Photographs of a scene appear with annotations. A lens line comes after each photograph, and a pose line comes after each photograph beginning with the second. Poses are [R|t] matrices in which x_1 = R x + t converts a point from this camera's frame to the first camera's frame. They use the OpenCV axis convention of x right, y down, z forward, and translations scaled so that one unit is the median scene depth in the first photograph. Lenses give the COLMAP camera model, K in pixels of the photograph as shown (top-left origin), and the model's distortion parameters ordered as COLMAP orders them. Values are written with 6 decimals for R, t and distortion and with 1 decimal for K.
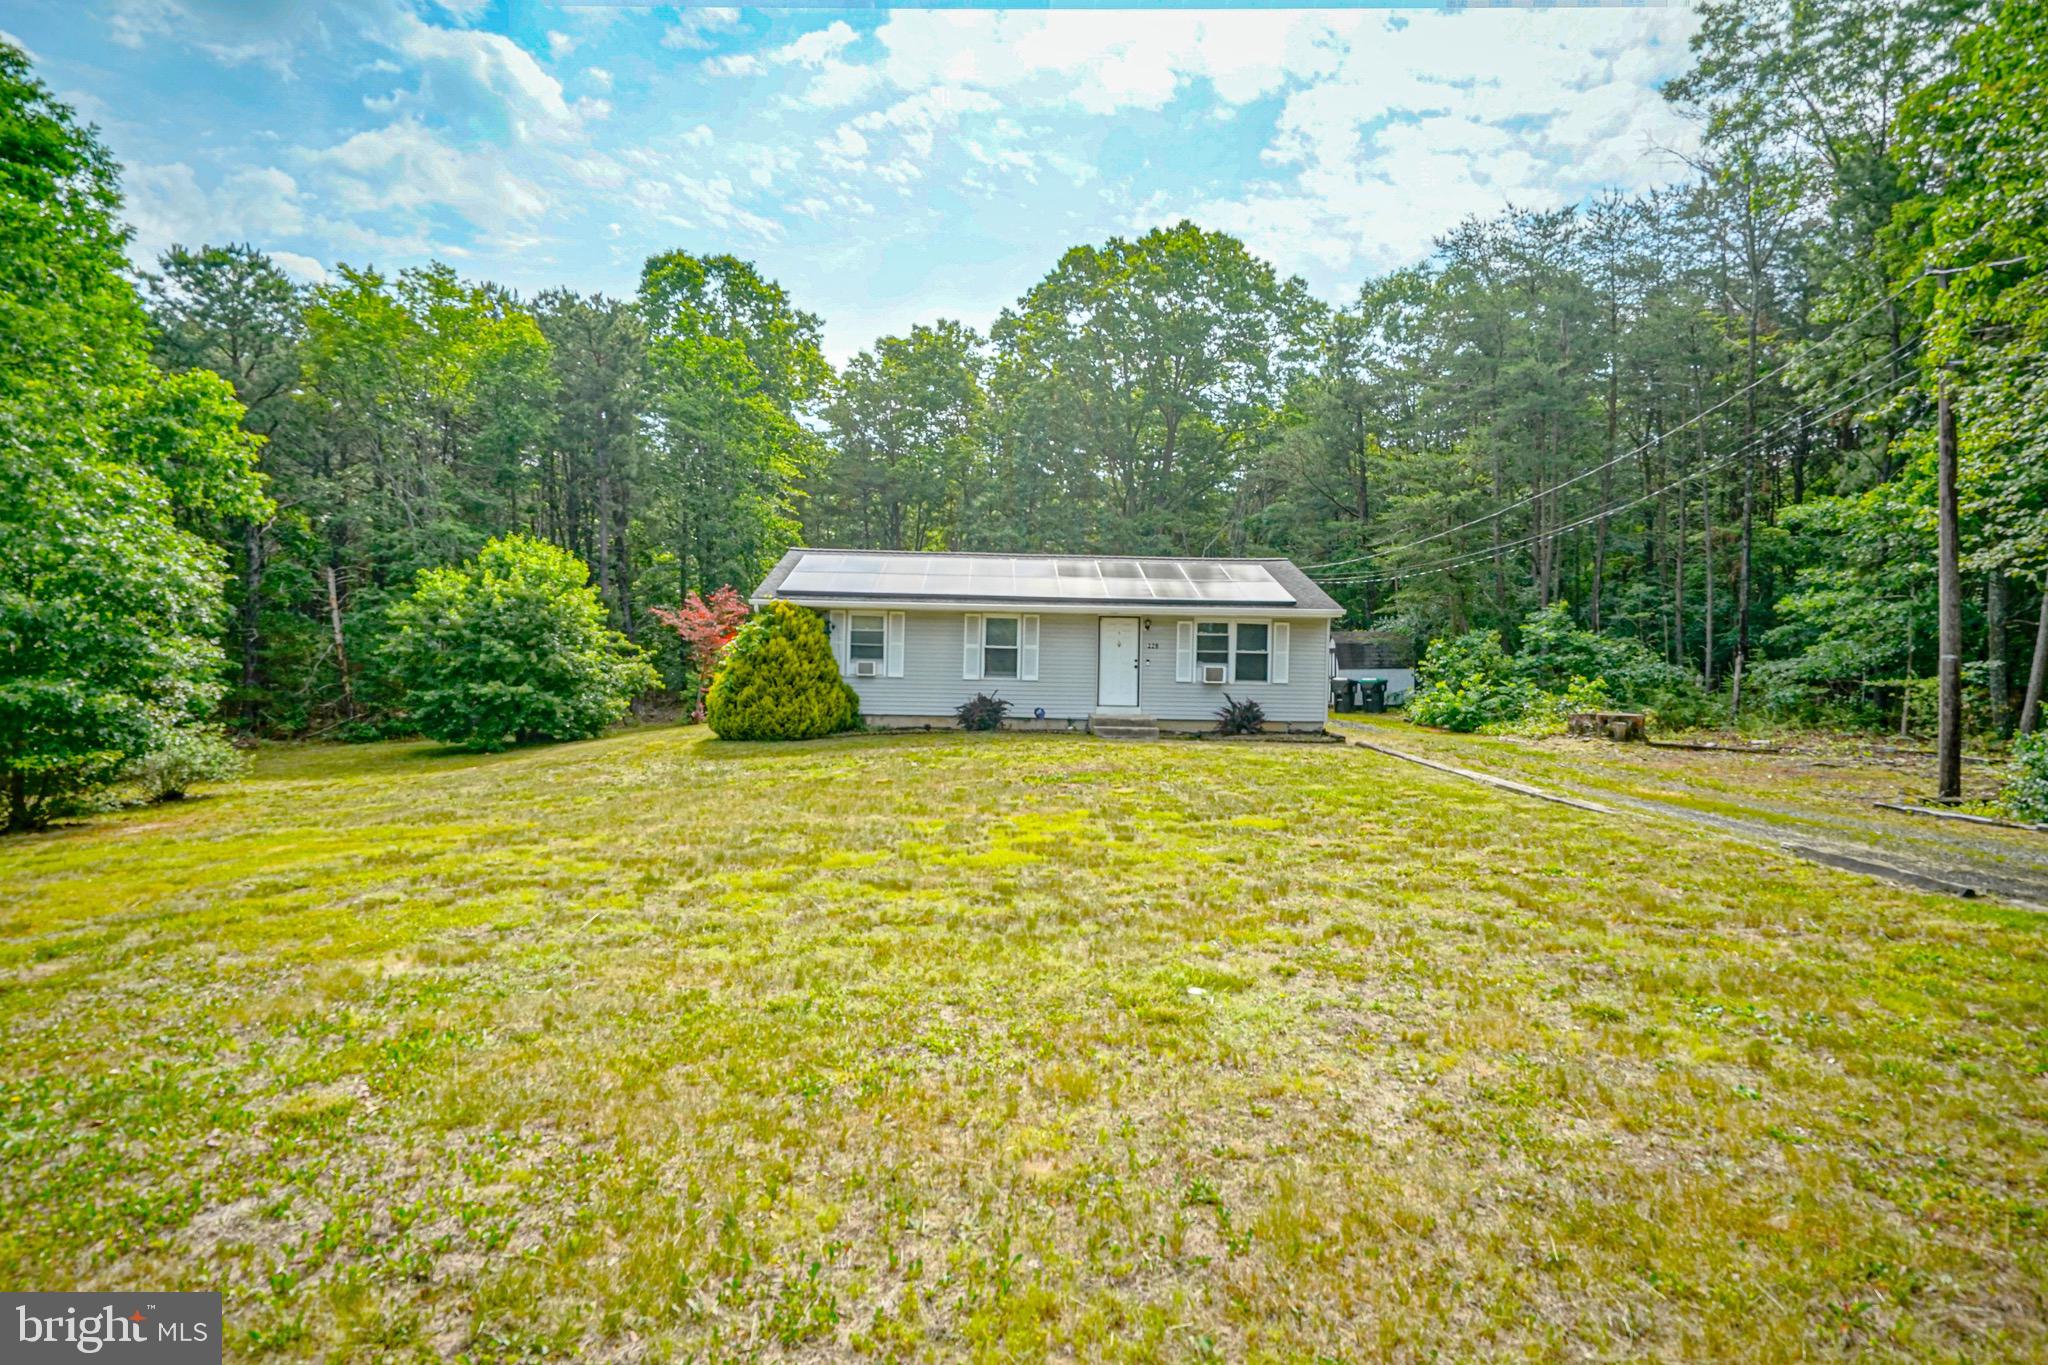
lens RADIAL K [[1092.1, 0, 1024.0], [0, 1092.1, 682.5], [0, 0, 1]] dist [0.036724, 0.000039]
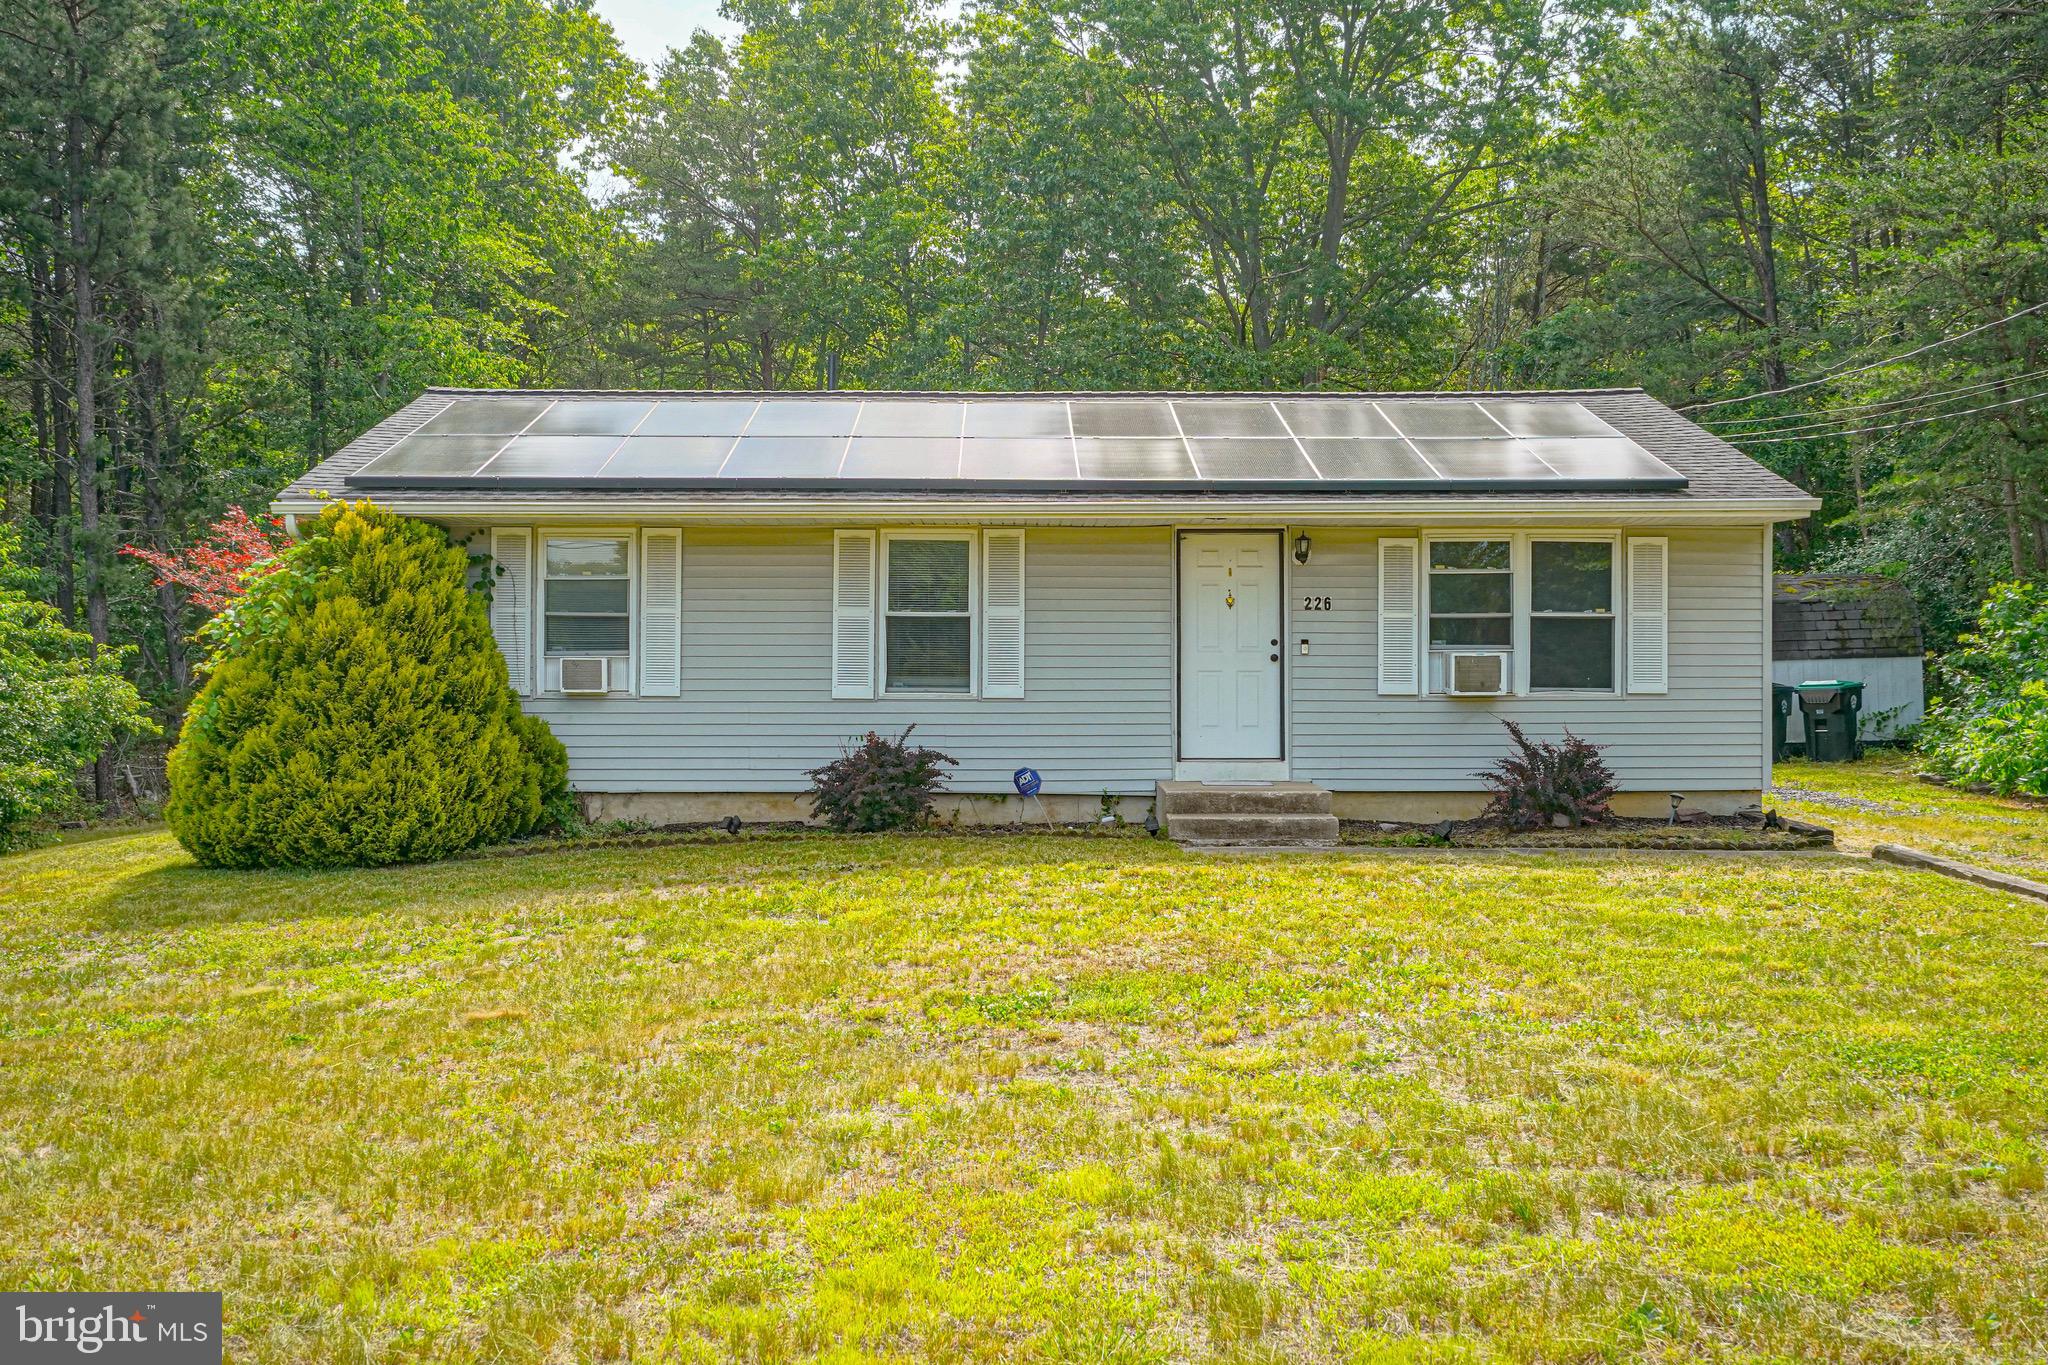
lens RADIAL K [[2037.4, 0, 1015.0], [0, 2037.4, 682.2], [0, 0, 1]] dist [0.000619, 0.006905]
pose [[0.999531, -0.018597, -0.024316, 0.027504], [0.018297, 0.999755, -0.012488, 0.001660], [0.024542, 0.012037, 0.999626, 0.272490]]
